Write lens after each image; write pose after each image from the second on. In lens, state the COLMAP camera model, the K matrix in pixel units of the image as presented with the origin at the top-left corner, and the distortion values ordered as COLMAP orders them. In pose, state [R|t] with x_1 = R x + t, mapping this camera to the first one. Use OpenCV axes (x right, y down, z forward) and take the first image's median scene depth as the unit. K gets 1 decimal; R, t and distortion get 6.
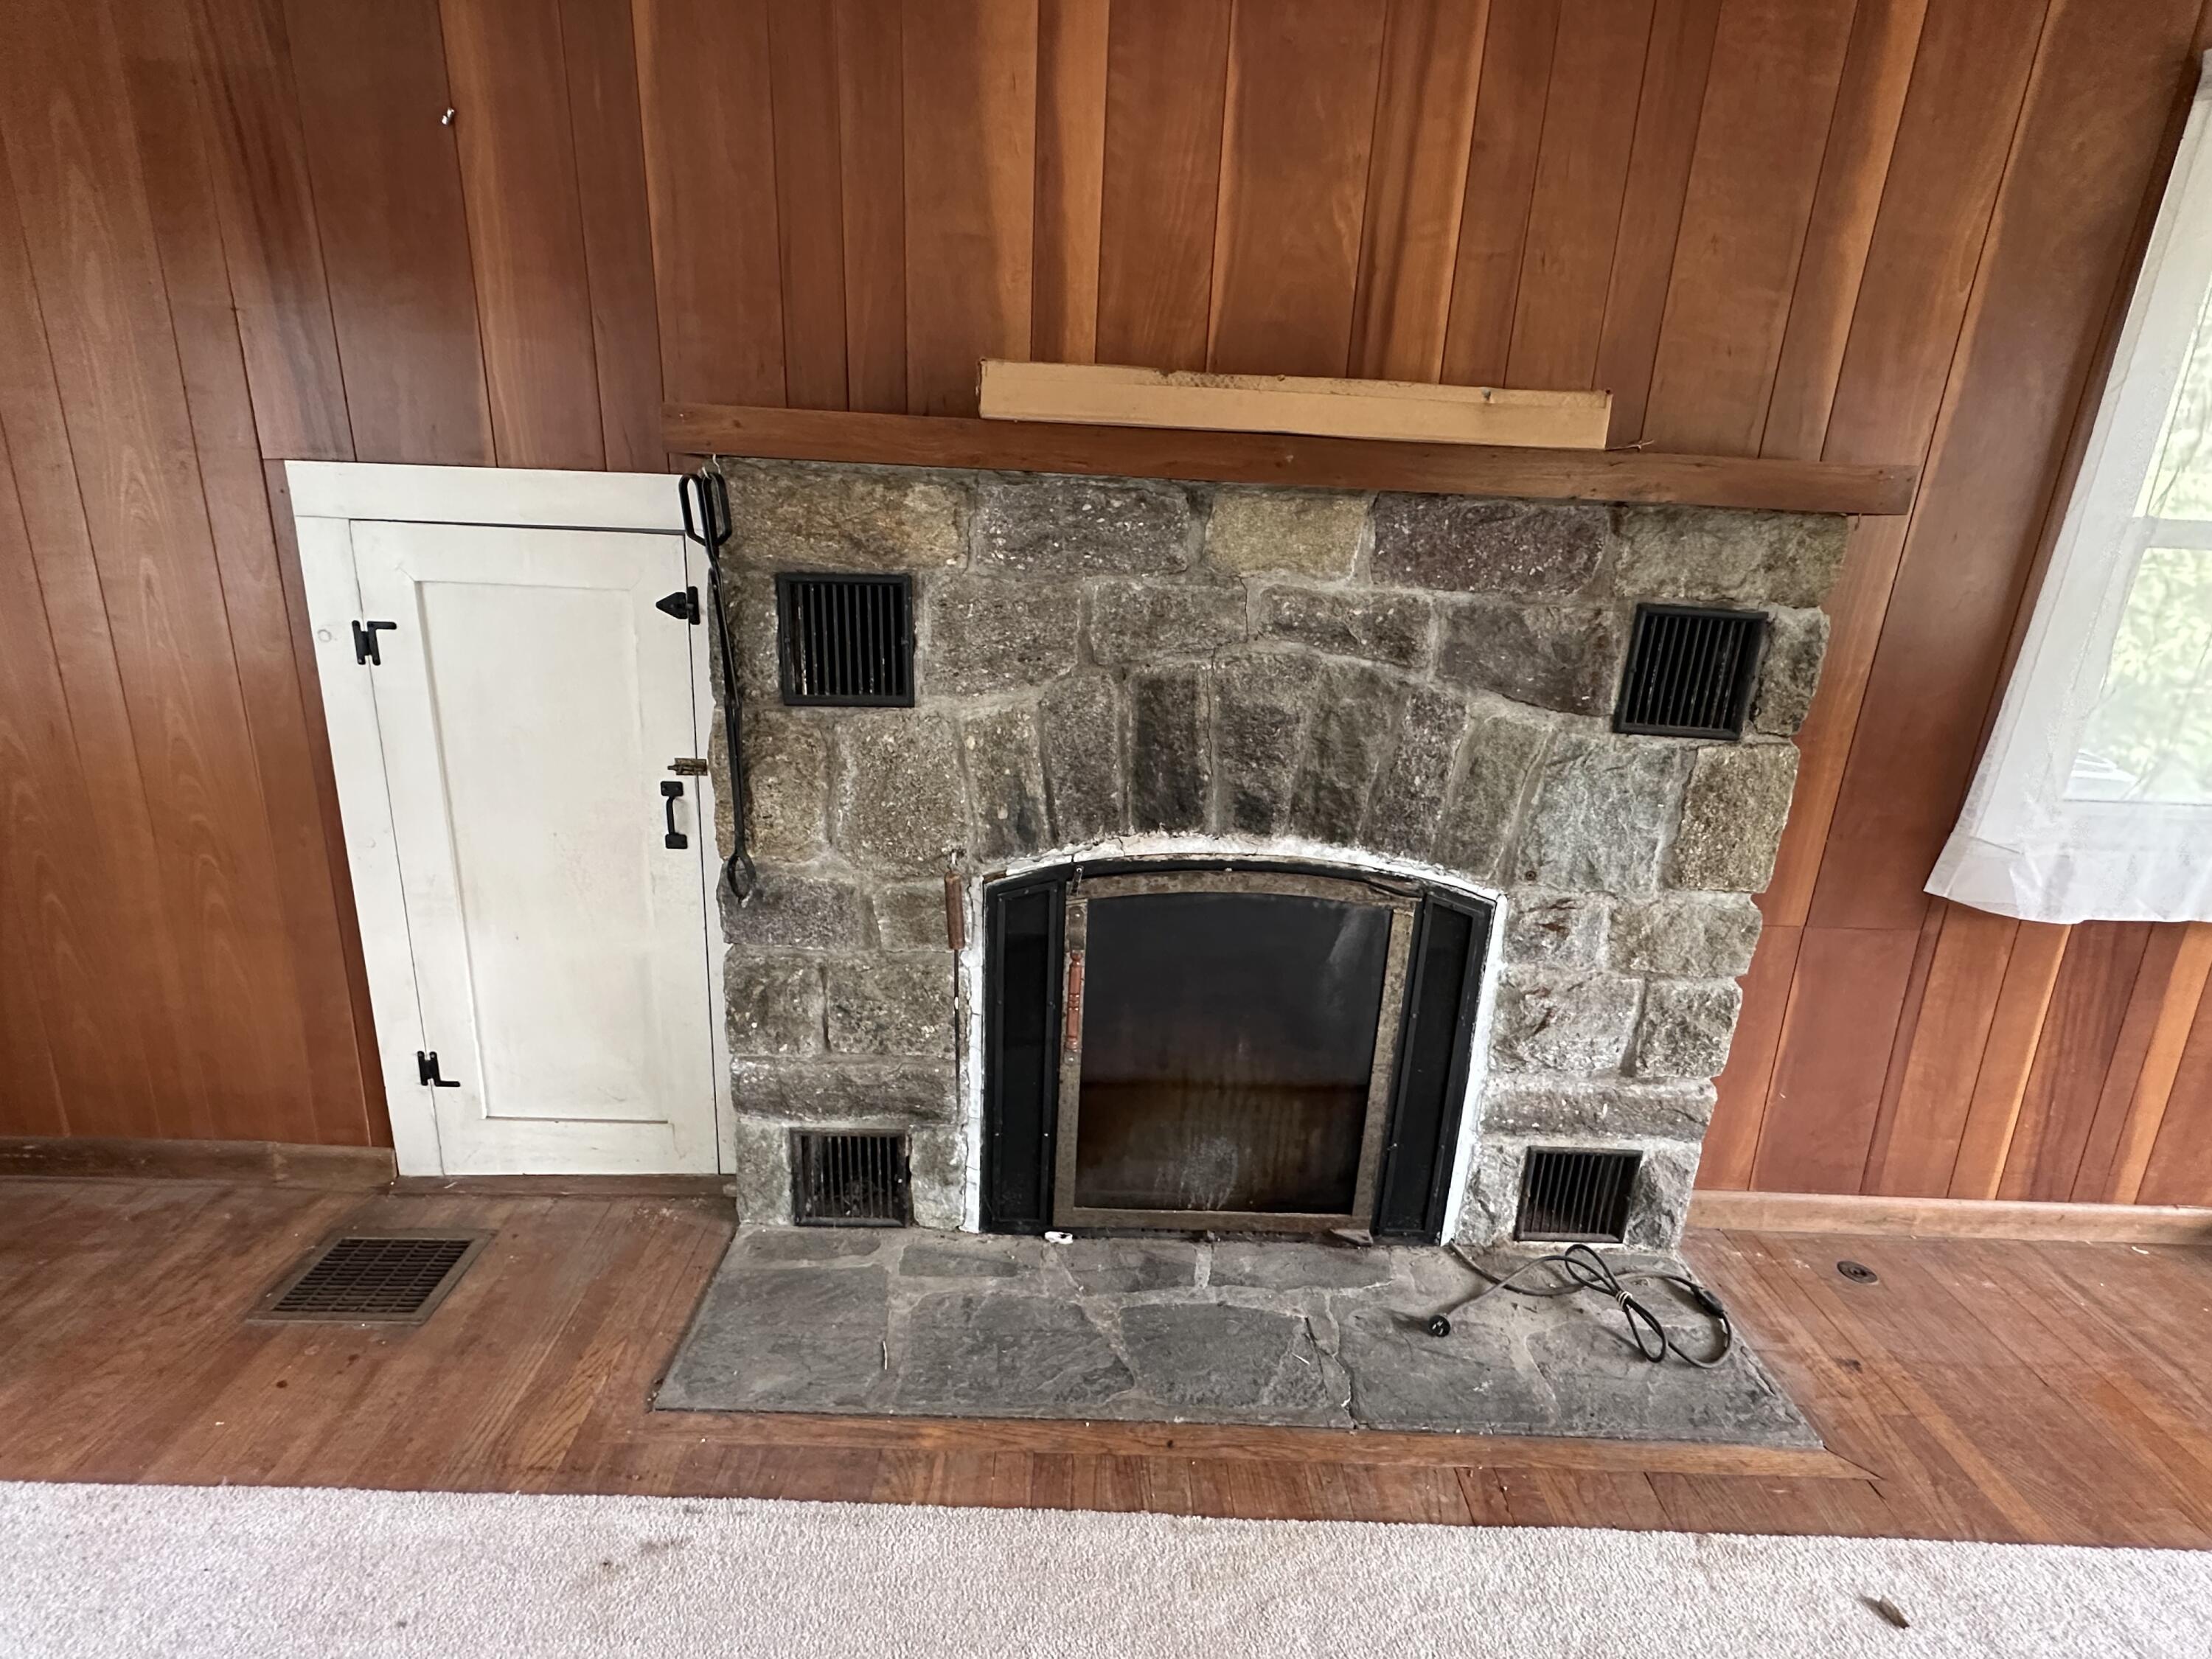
lens RADIAL K [[1107.8, 0, 1106.9], [0, 1107.8, 817.1], [0, 0, 1]] dist [-0.006012, -0.001255]
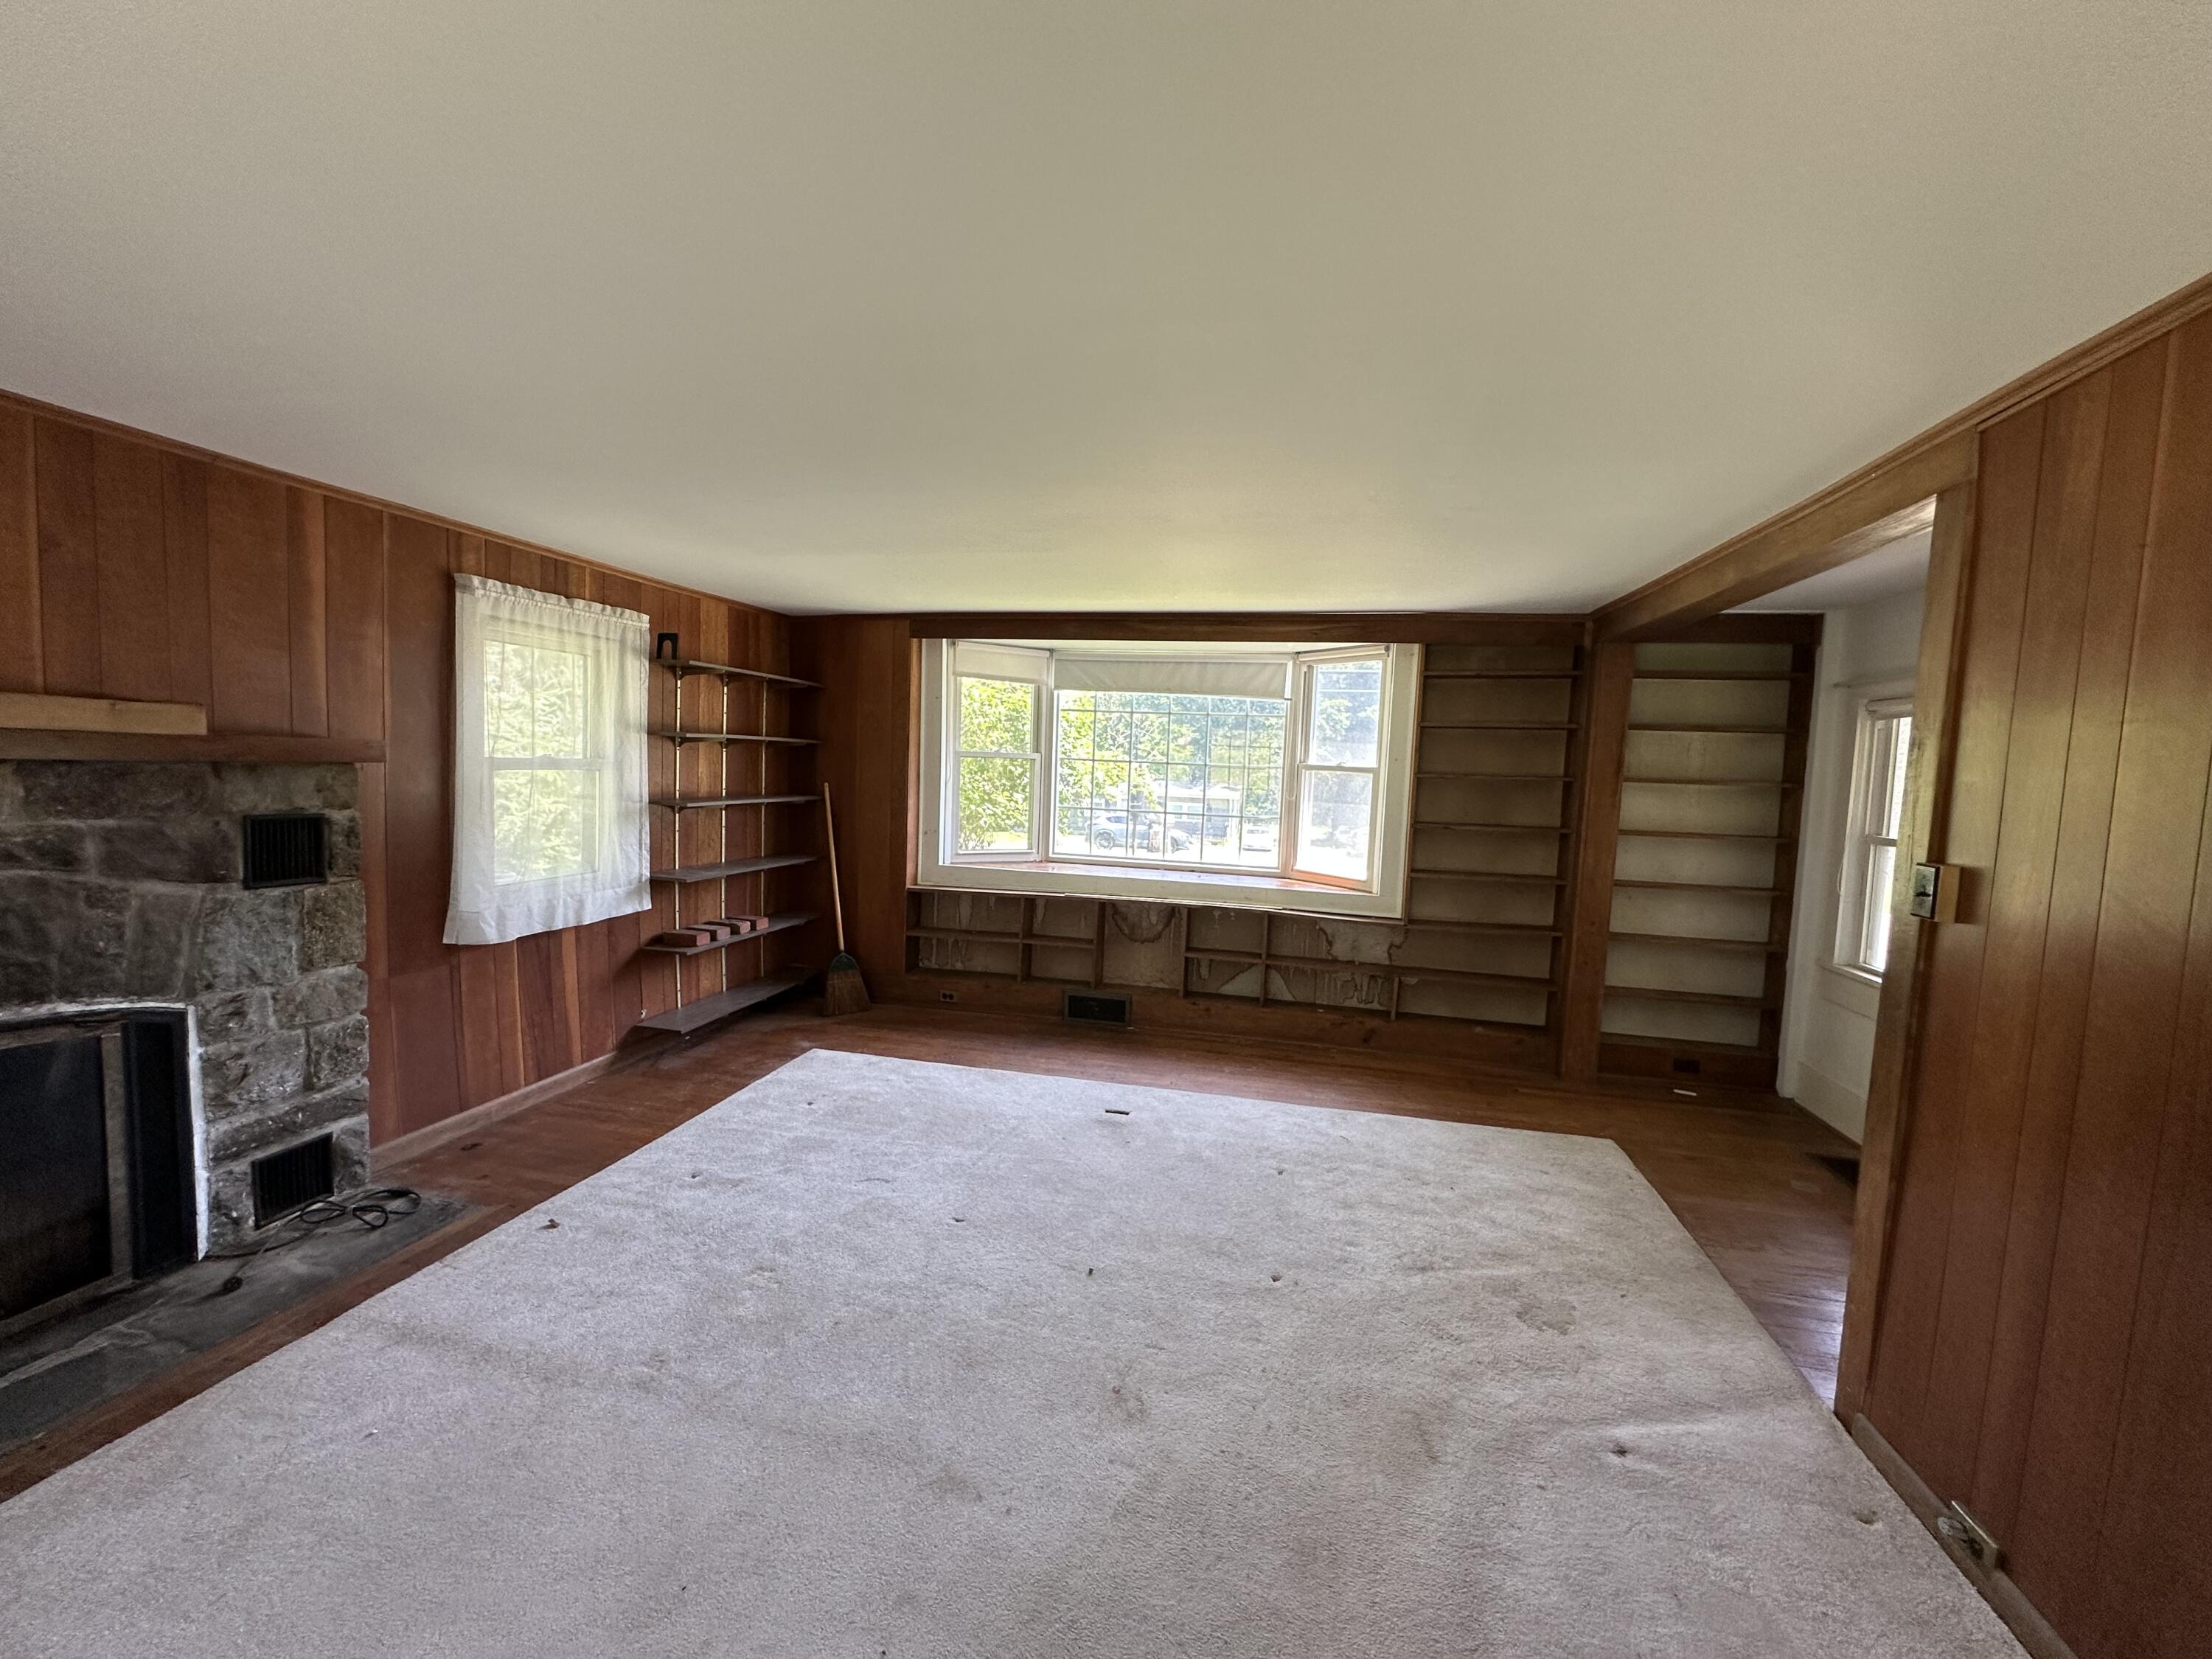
lens RADIAL K [[888.8, 0, 1103.8], [0, 888.8, 828.7], [0, 0, 1]] dist [0.002527, 0.001038]
pose [[0.228971, -0.107028, 0.967531, -0.545601], [0.276577, 0.960127, 0.040756, 0.139031], [-0.933315, 0.258265, 0.249443, -0.591747]]
